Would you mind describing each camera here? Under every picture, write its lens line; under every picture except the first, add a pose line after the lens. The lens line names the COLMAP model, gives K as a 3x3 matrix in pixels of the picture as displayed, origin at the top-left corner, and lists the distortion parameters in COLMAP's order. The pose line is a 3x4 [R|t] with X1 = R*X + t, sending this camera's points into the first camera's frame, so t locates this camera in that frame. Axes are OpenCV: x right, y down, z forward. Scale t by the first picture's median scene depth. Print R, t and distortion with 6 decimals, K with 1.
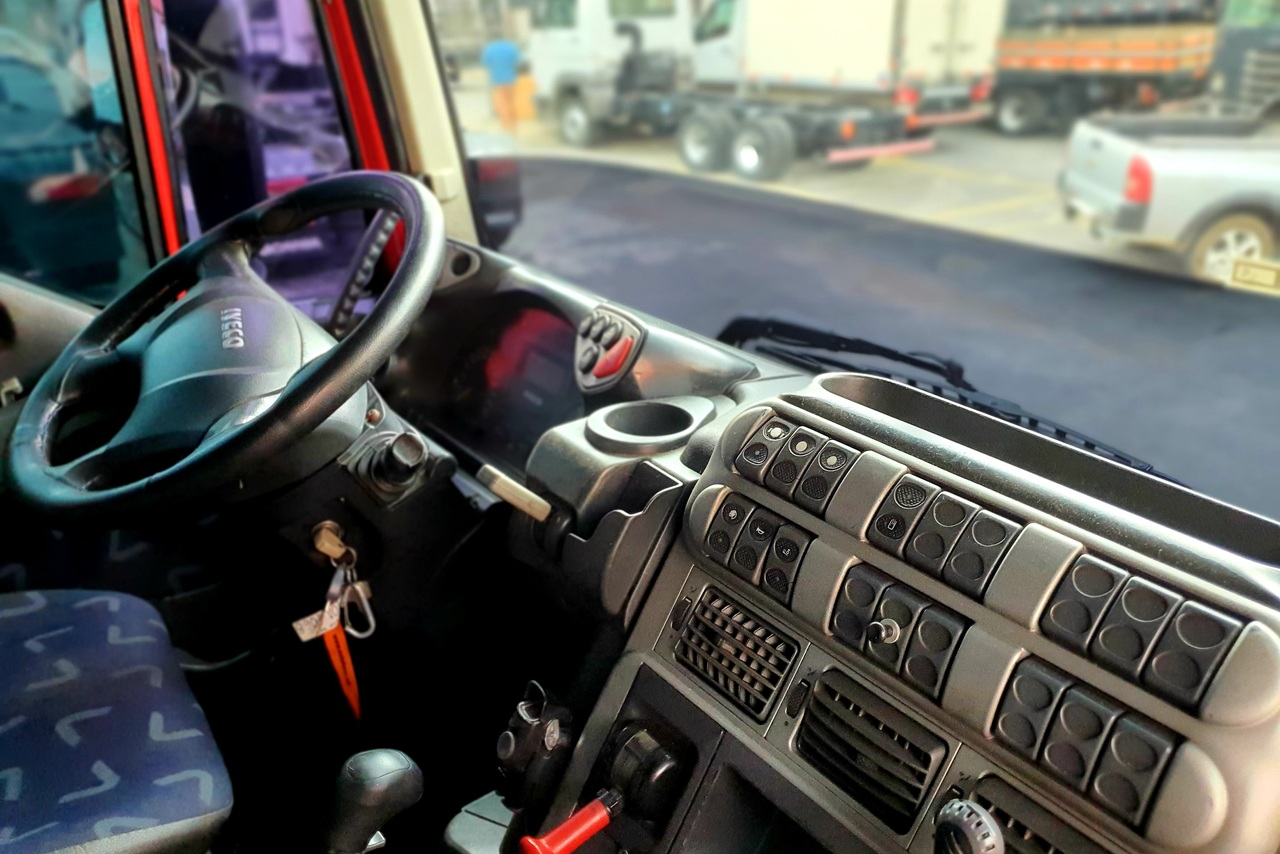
lens RADIAL K [[1006.6, 0, 640.0], [0, 1006.6, 427.0], [0, 0, 1]] dist [-0.001161, -0.002885]
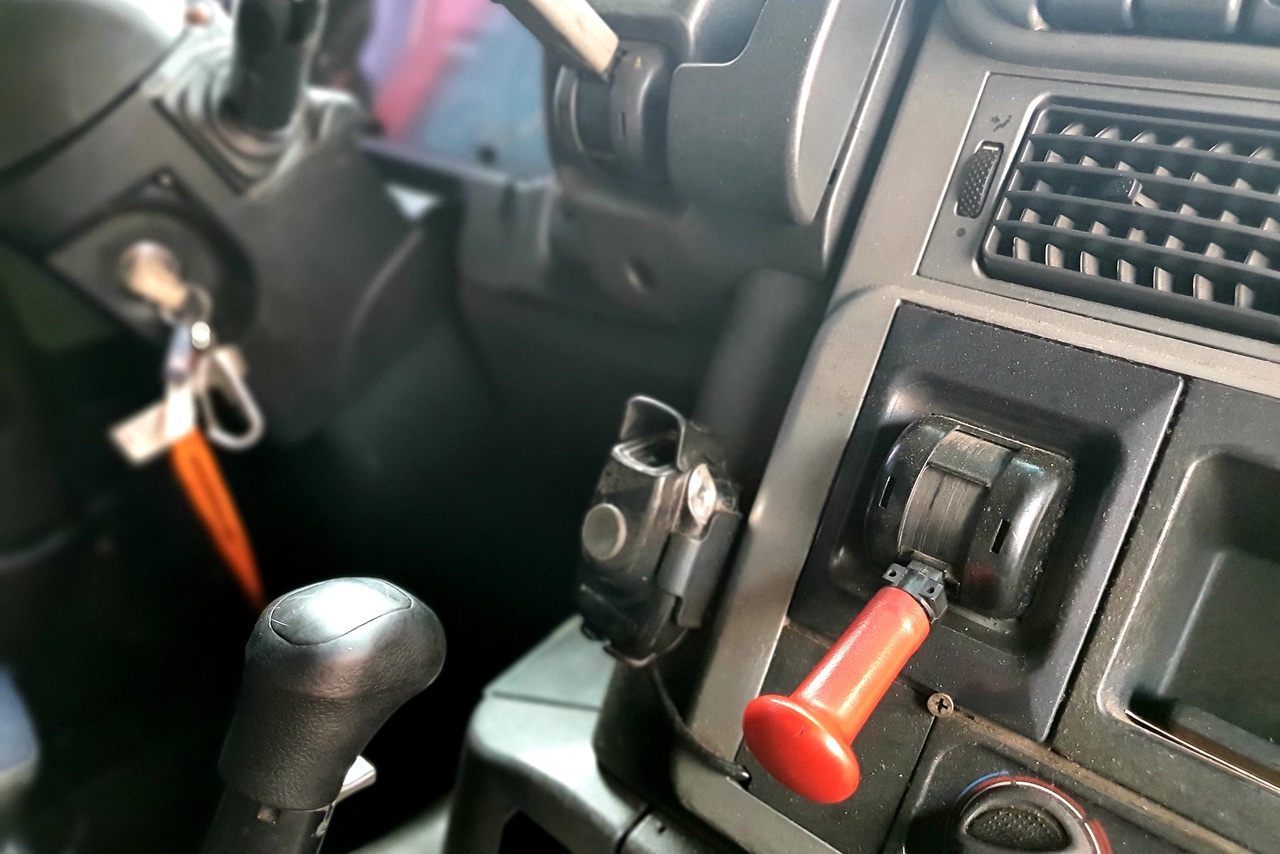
lens RADIAL K [[1006.6, 0, 640.0], [0, 1006.6, 427.0], [0, 0, 1]] dist [-0.001161, -0.002885]
pose [[0.982288, -0.129329, 0.135586, -0.140700], [0.114558, 0.987125, 0.111628, 0.174750], [-0.148277, -0.094118, 0.984457, 0.435251]]
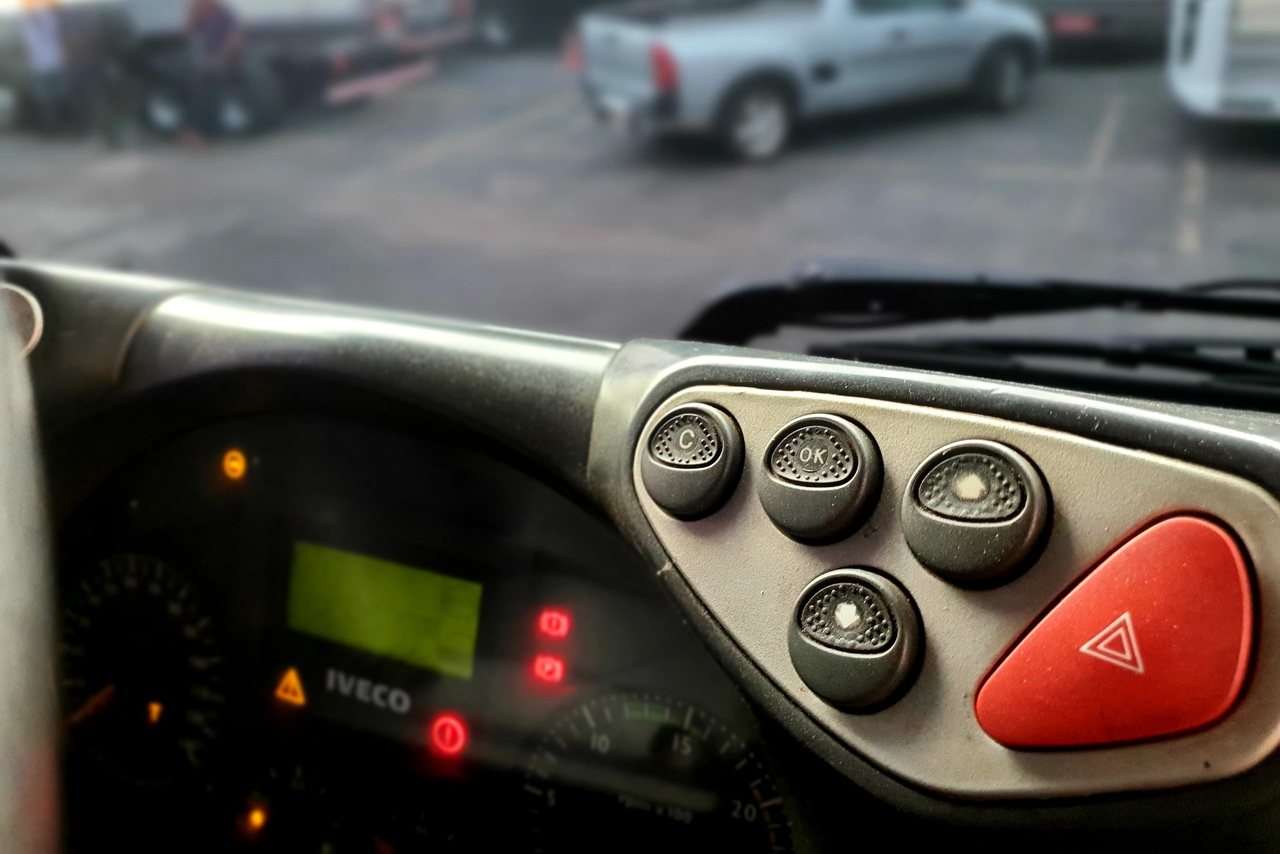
lens RADIAL K [[1006.6, 0, 640.0], [0, 1006.6, 427.0], [0, 0, 1]] dist [-0.001161, -0.002885]
pose [[0.871139, -0.278274, 0.404574, -0.169982], [0.255776, 0.960470, 0.109886, -0.149372], [-0.419160, 0.007754, 0.907879, 0.826406]]
